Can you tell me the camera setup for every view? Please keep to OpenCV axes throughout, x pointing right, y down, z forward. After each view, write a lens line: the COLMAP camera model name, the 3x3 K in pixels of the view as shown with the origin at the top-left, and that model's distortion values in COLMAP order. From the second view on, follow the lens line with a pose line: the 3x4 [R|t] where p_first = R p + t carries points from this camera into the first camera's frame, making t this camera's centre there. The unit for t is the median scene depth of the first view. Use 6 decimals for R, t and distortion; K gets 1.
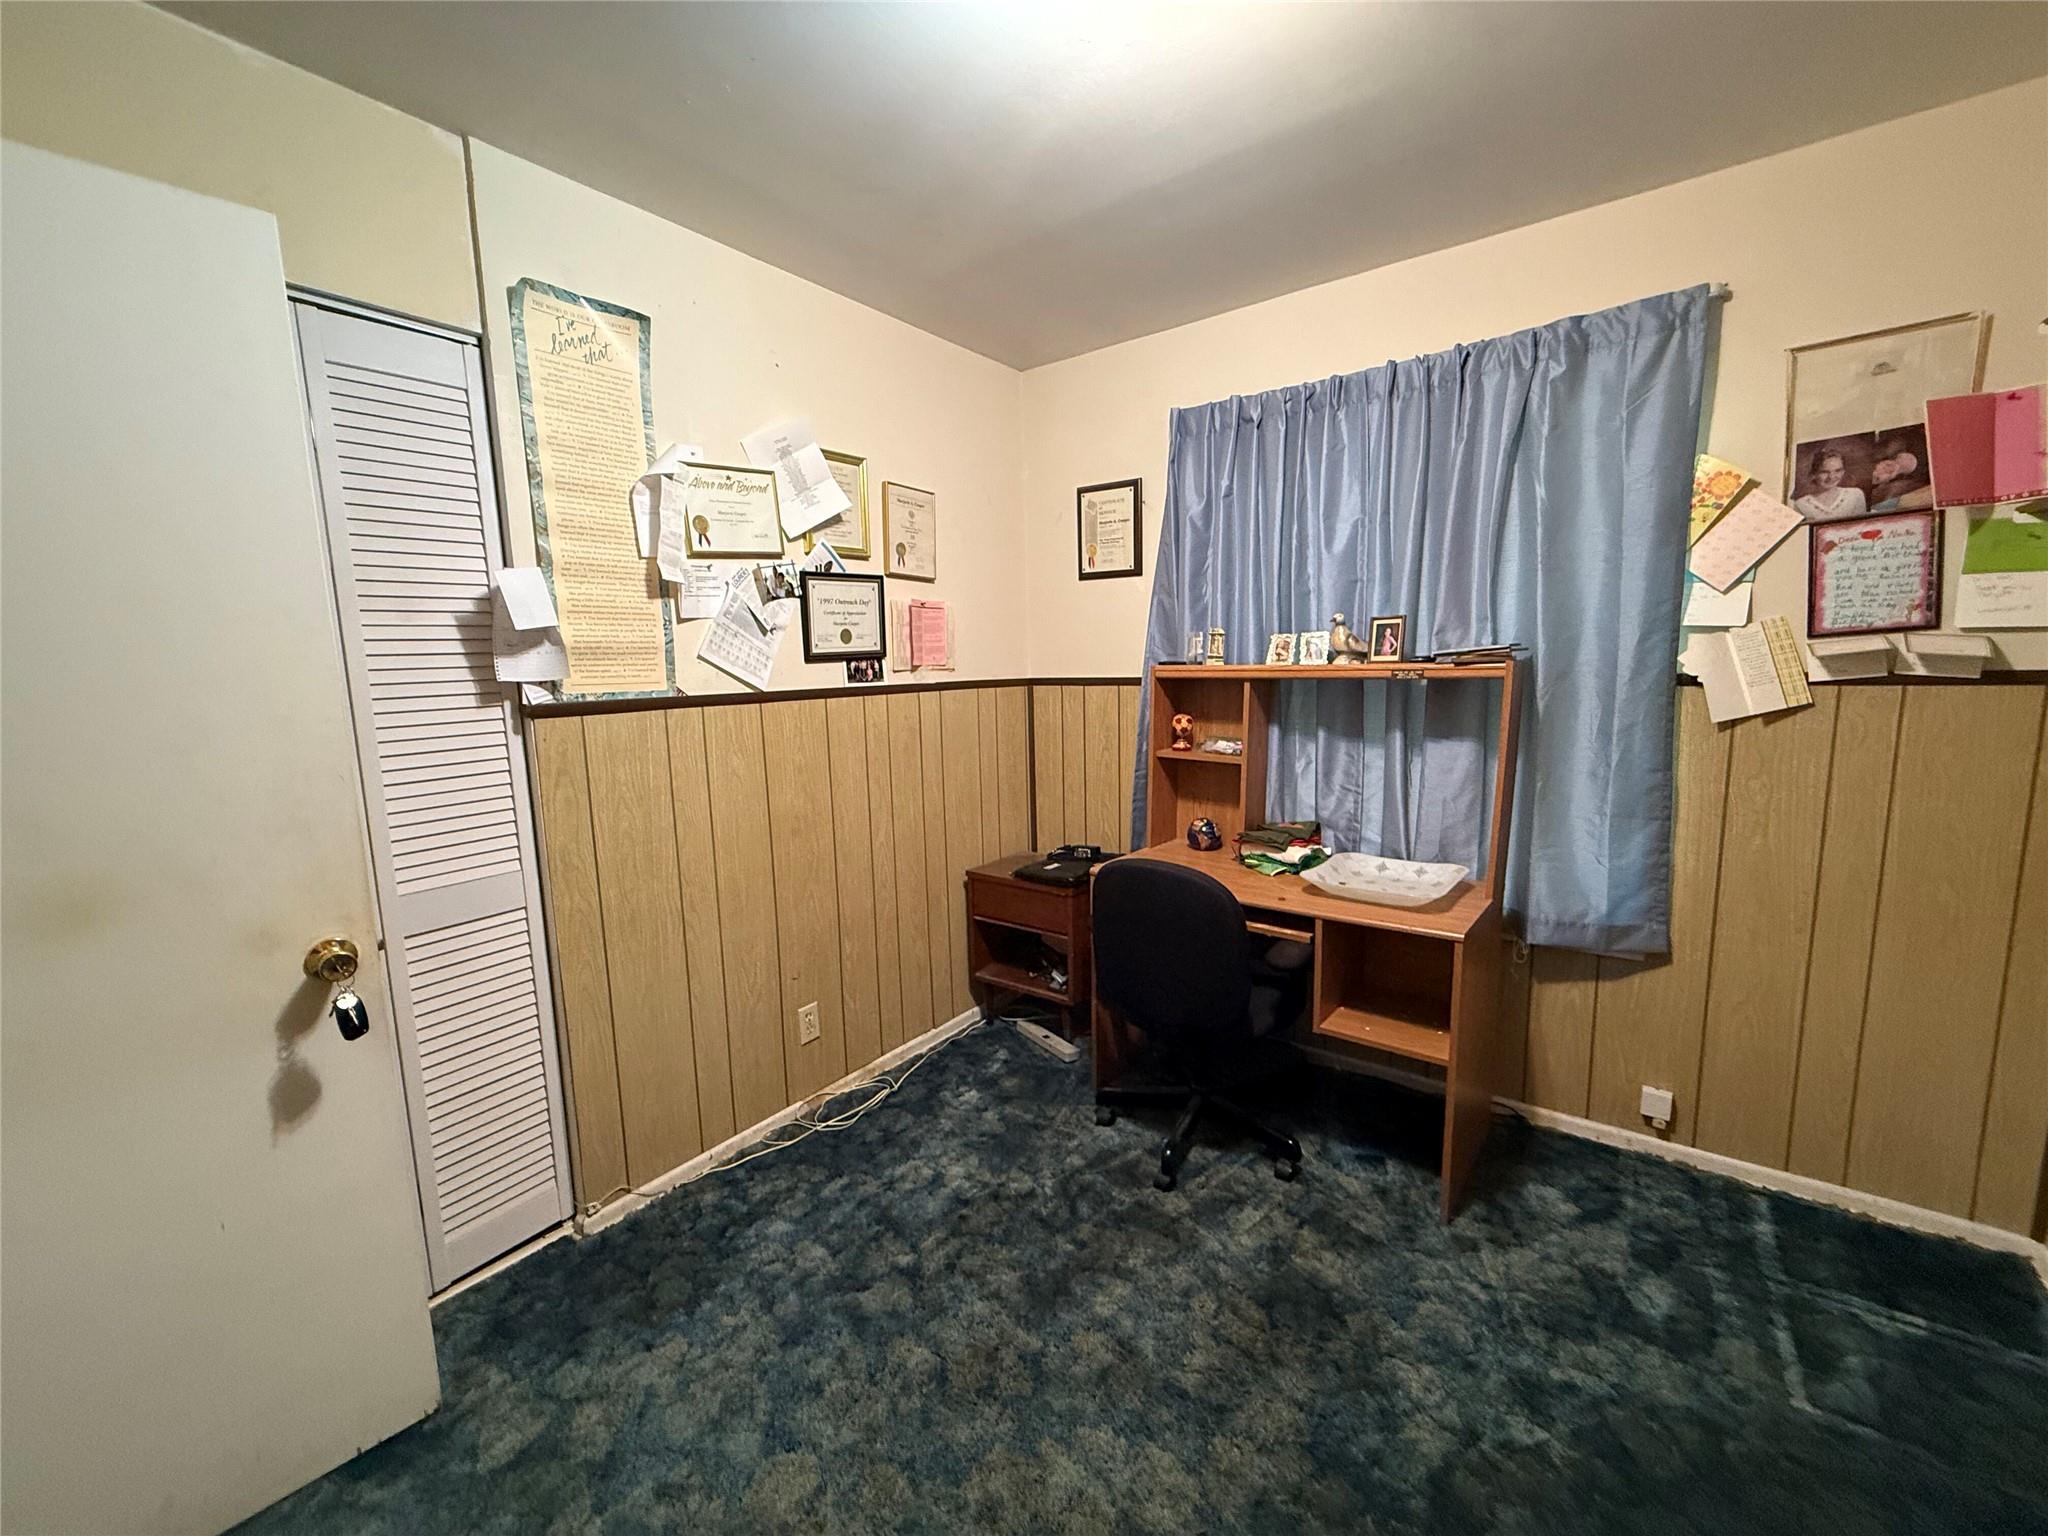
lens RADIAL K [[814.5, 0, 1018.8], [0, 814.5, 769.6], [0, 0, 1]] dist [-0.000991, 0.000181]
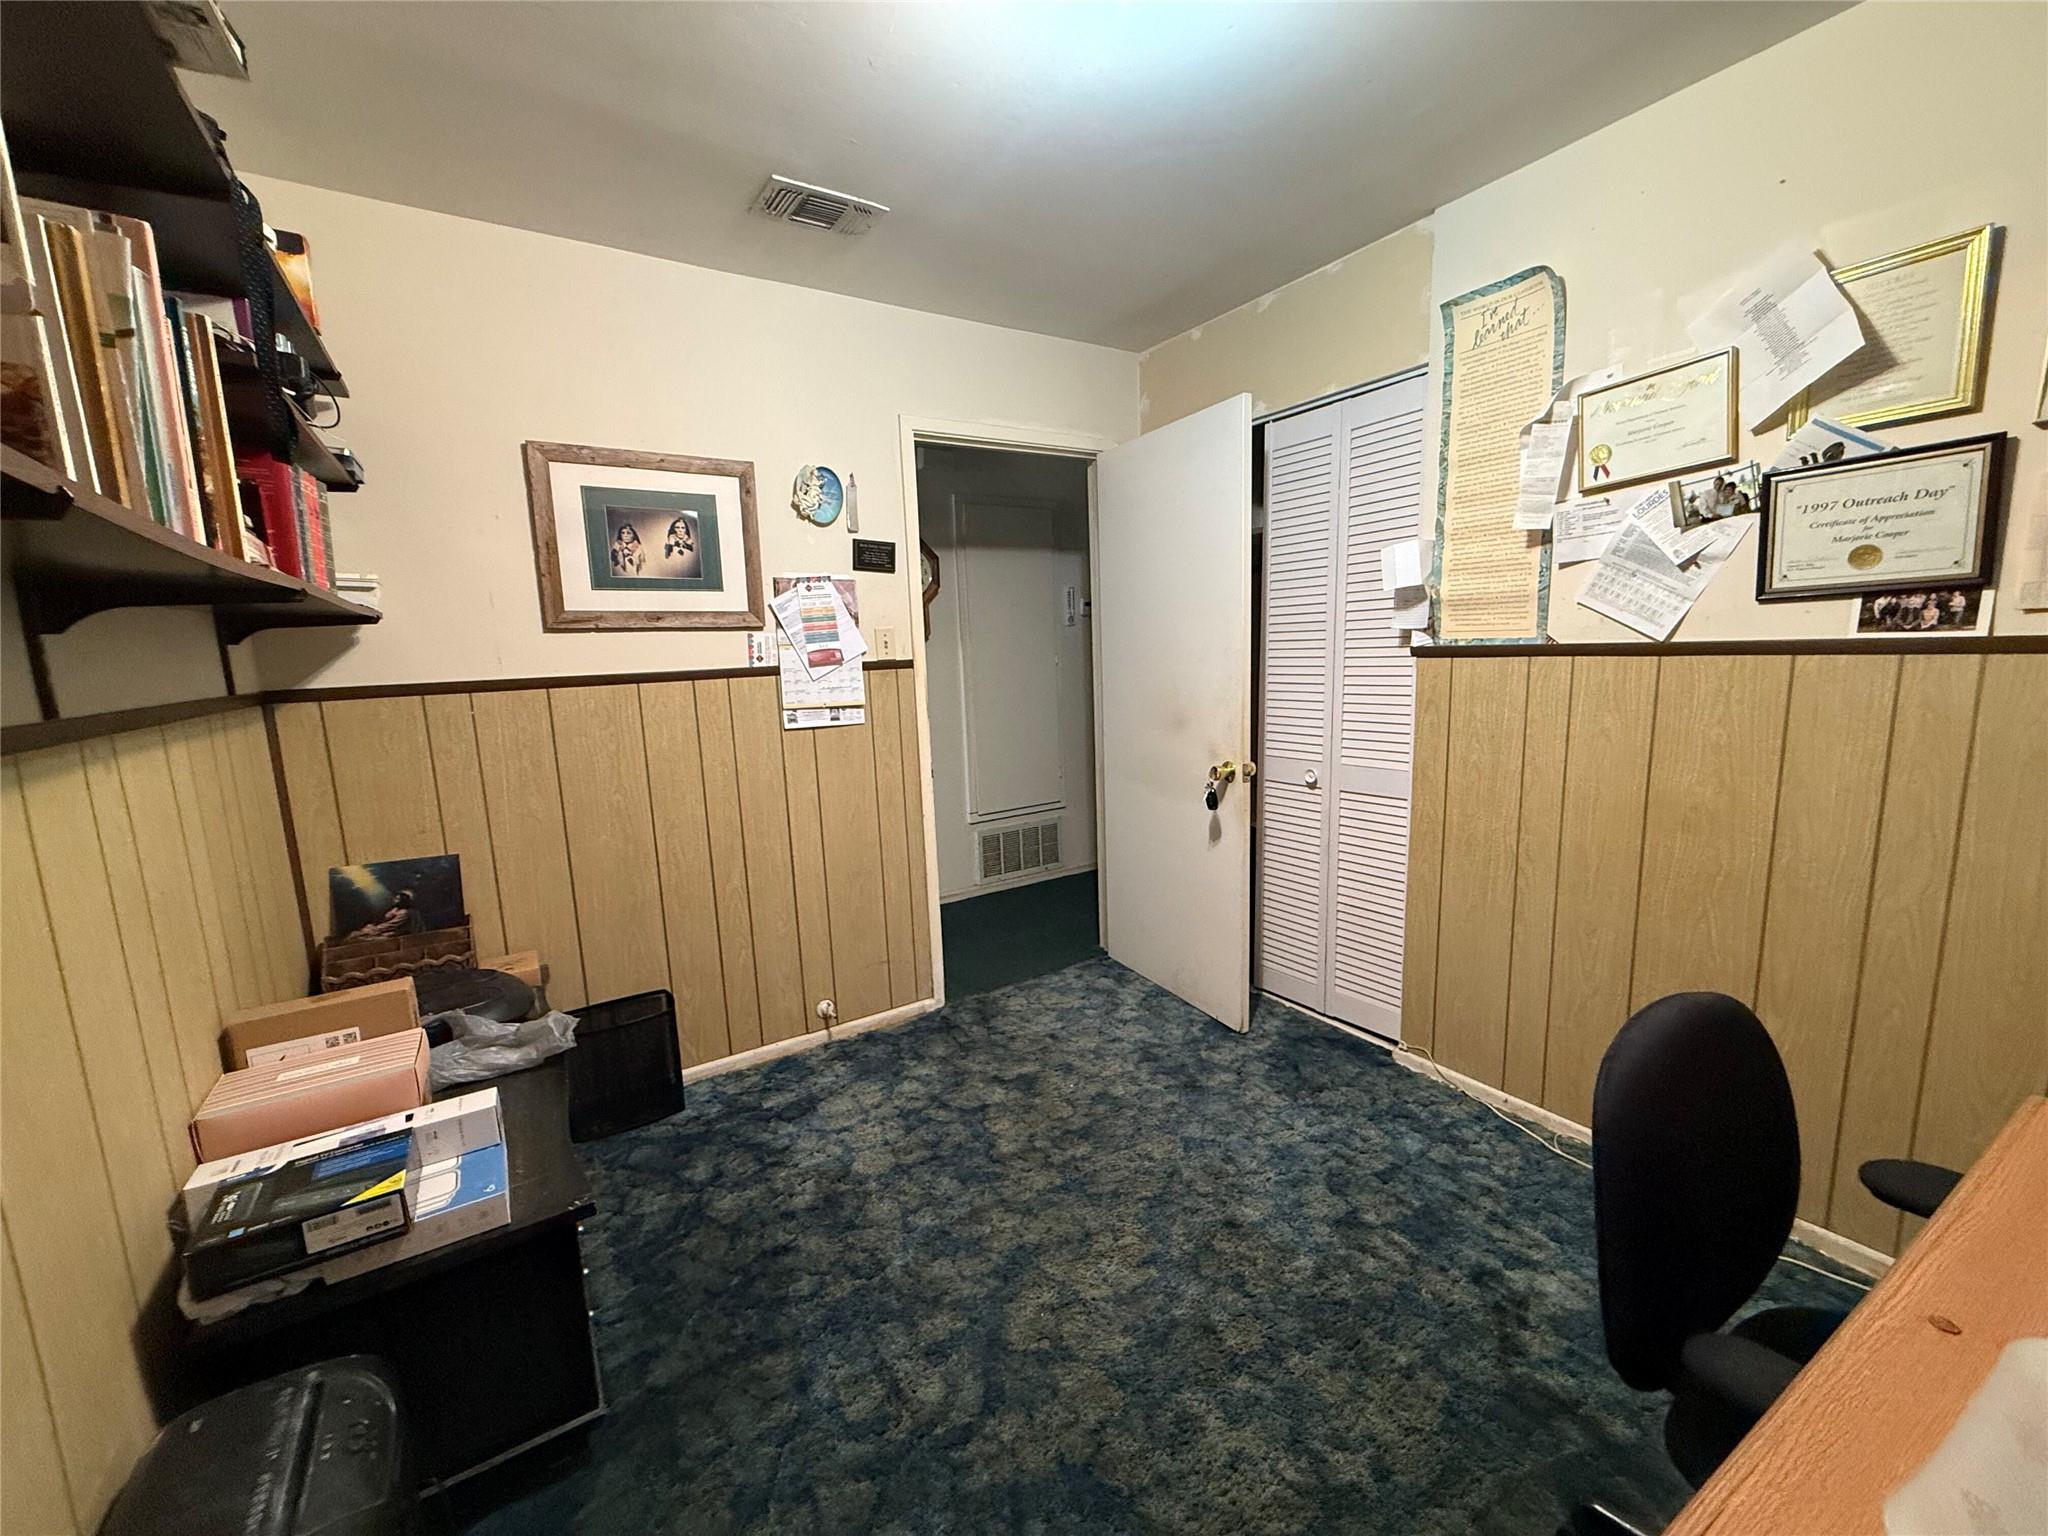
lens RADIAL K [[814.5, 0, 1019.5], [0, 814.5, 768.1], [0, 0, 1]] dist [-0.000991, 0.000181]
pose [[-0.345418, 0.178787, -0.921261, 0.682221], [-0.082463, 0.972105, 0.219573, -0.099061], [0.934819, 0.151815, -0.321039, 0.682258]]
